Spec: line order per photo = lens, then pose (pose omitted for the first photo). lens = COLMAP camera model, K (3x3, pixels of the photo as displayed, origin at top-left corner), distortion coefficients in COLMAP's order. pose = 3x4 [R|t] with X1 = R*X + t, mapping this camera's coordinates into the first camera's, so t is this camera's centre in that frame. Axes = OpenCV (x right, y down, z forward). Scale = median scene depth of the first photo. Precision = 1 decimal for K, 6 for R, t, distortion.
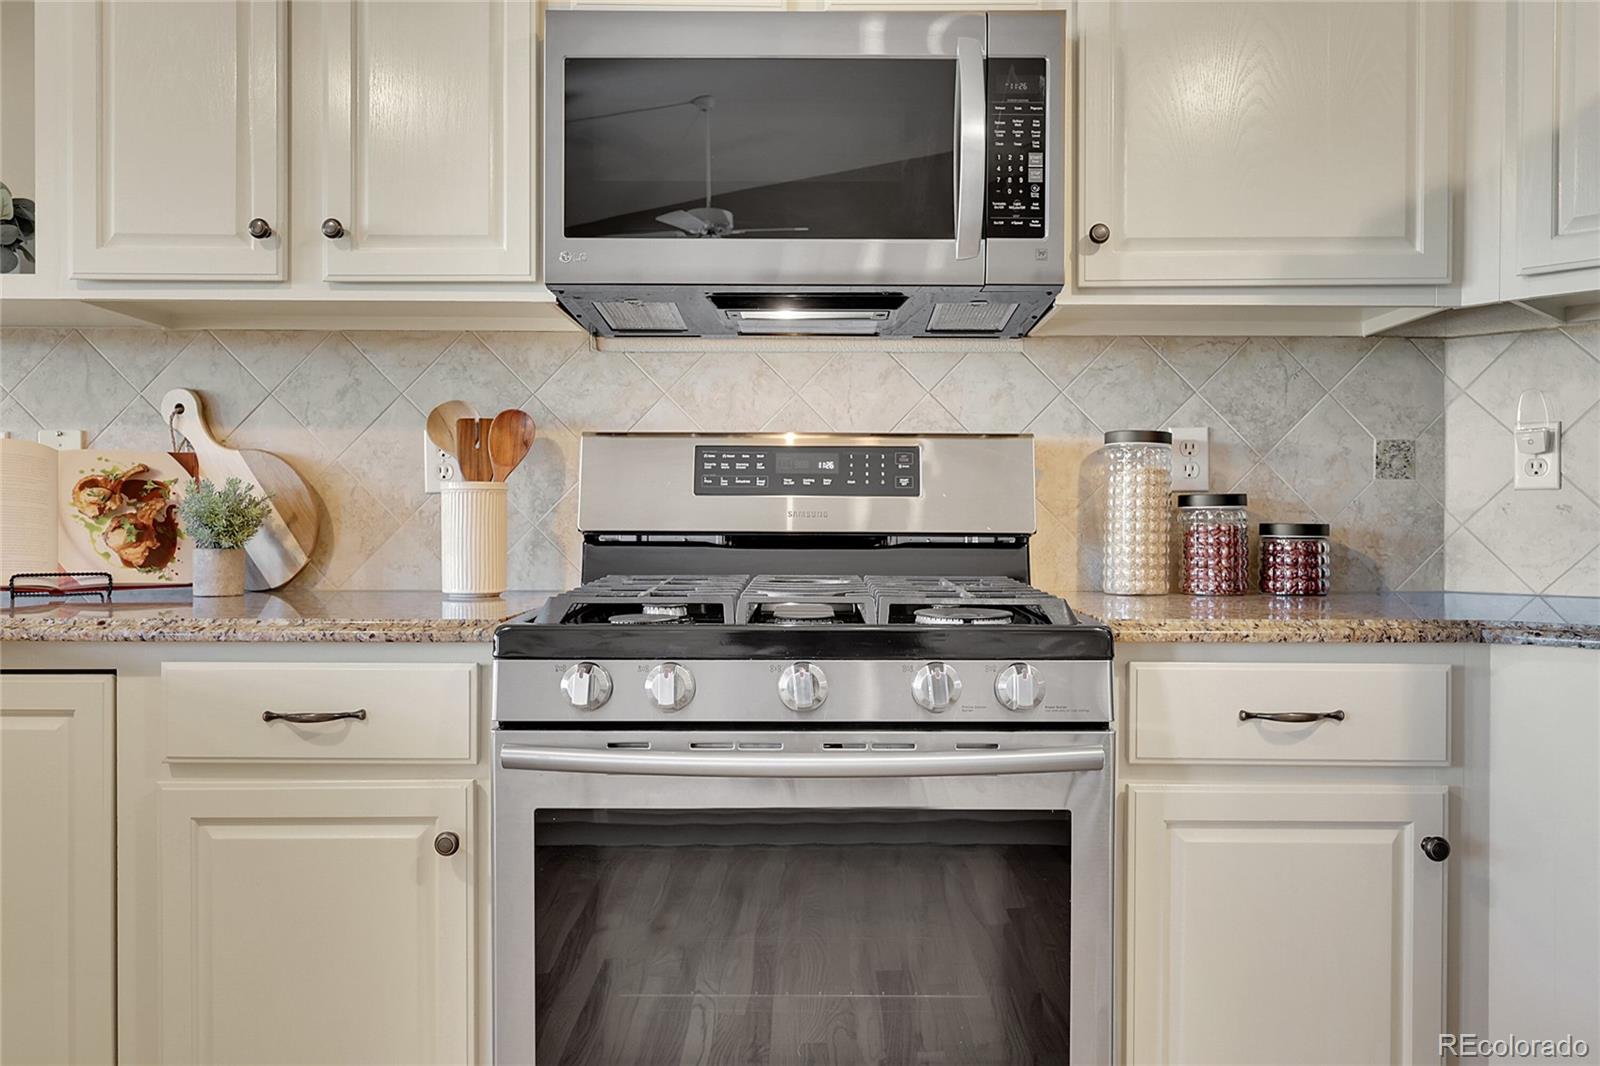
lens RADIAL K [[1183.4, 0, 800.0], [0, 1183.4, 533.0], [0, 0, 1]] dist [-0.000834, -0.000290]
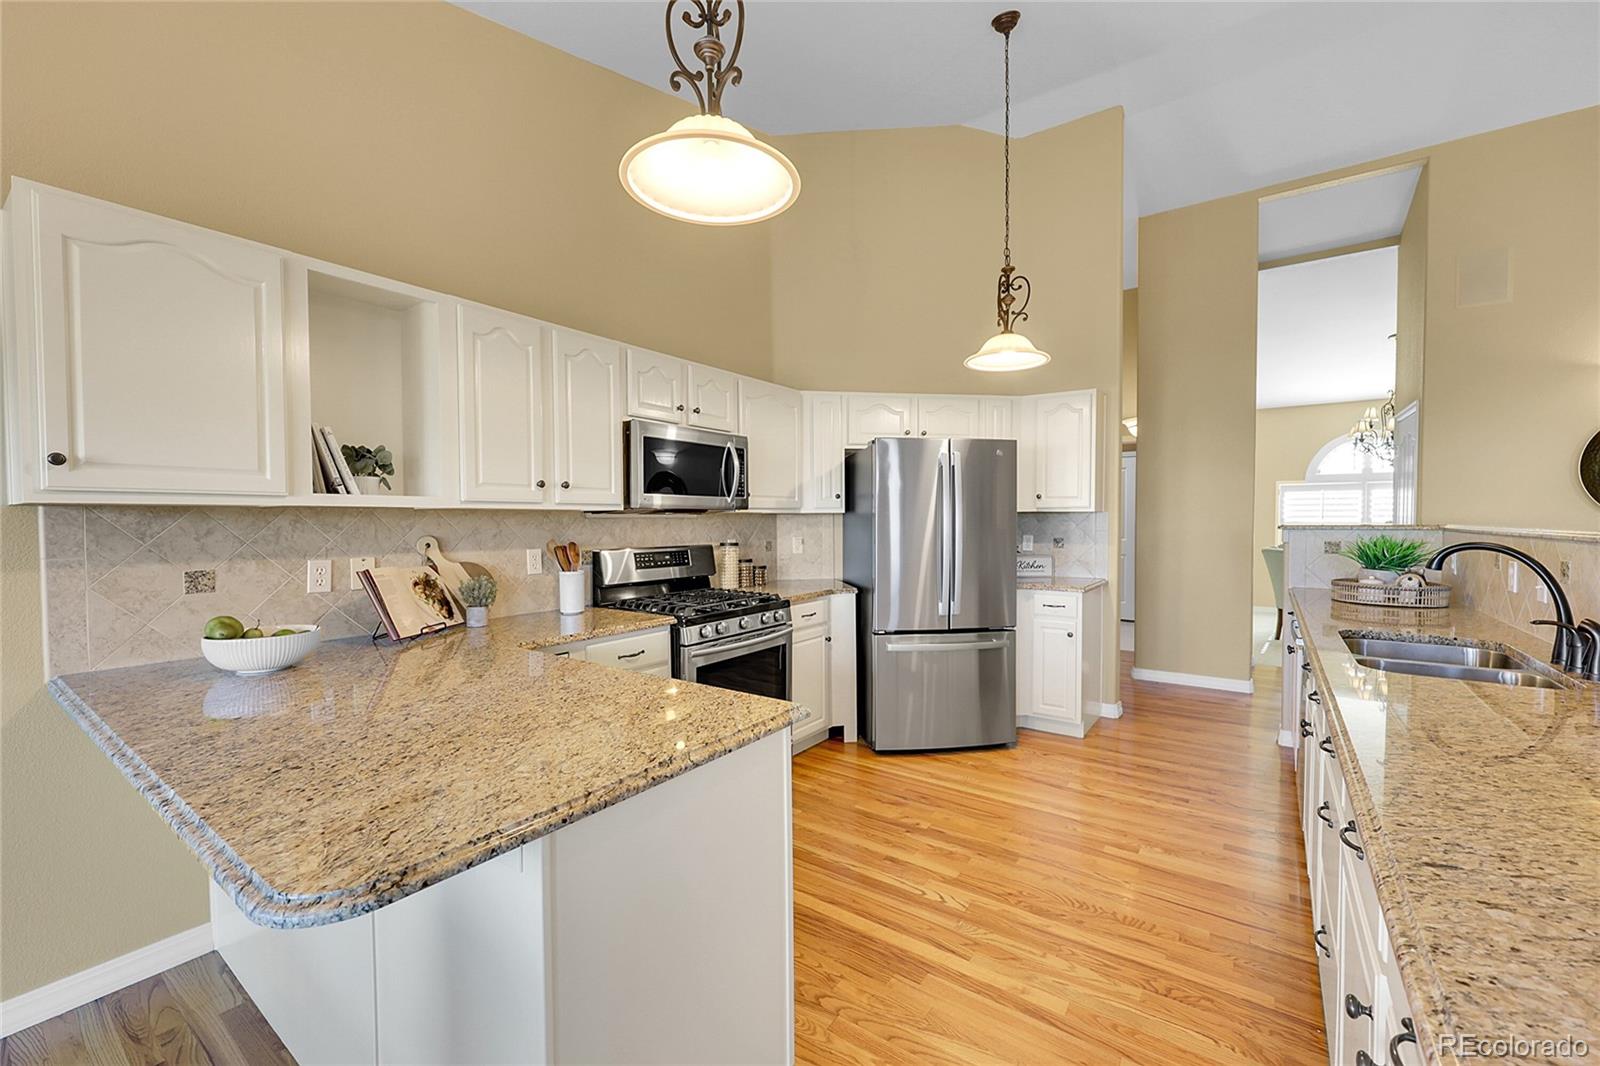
lens RADIAL K [[647.9, 0, 800.0], [0, 647.9, 533.0], [0, 0, 1]] dist [-0.001064, -0.000133]
pose [[0.570542, -0.024665, 0.820898, -1.189775], [0.015743, 0.999694, 0.019096, -0.149199], [-0.821118, 0.002029, 0.570755, -0.273513]]
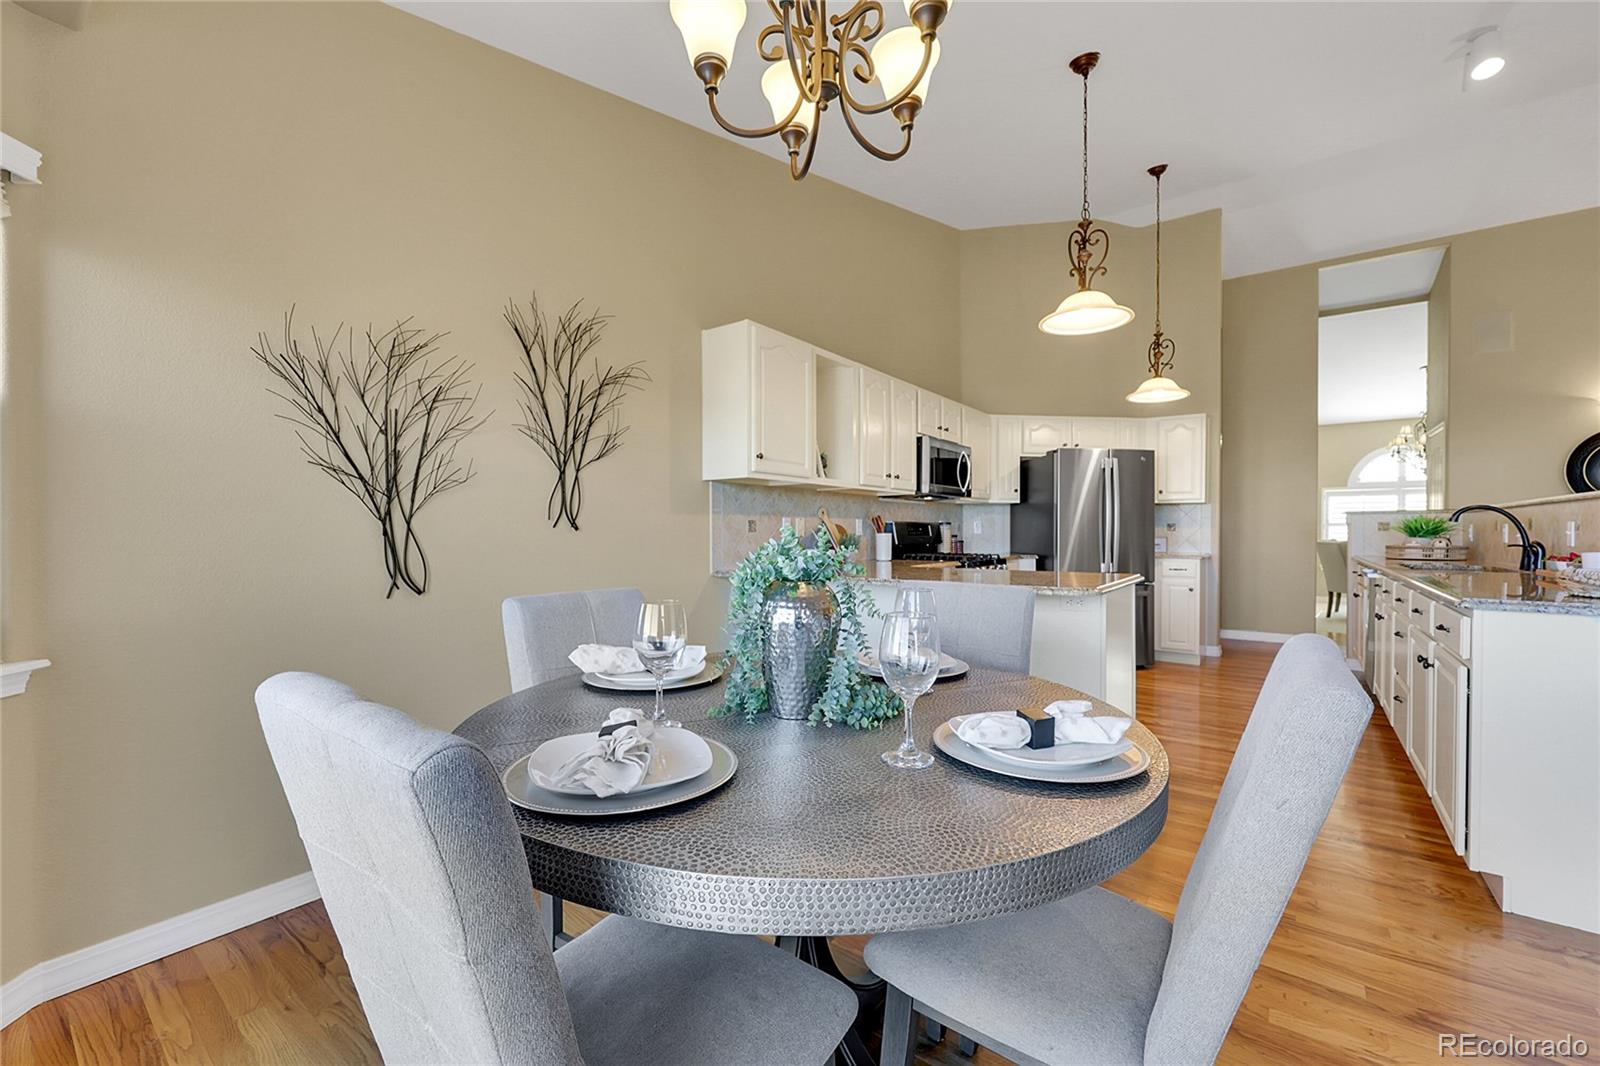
lens RADIAL K [[647.9, 0, 800.0], [0, 647.9, 533.0], [0, 0, 1]] dist [-0.001064, -0.000133]
pose [[0.590264, -0.005788, 0.807189, -2.287669], [0.009752, 0.999952, 0.000039, -0.047553], [-0.807151, 0.007848, 0.590293, -0.109264]]
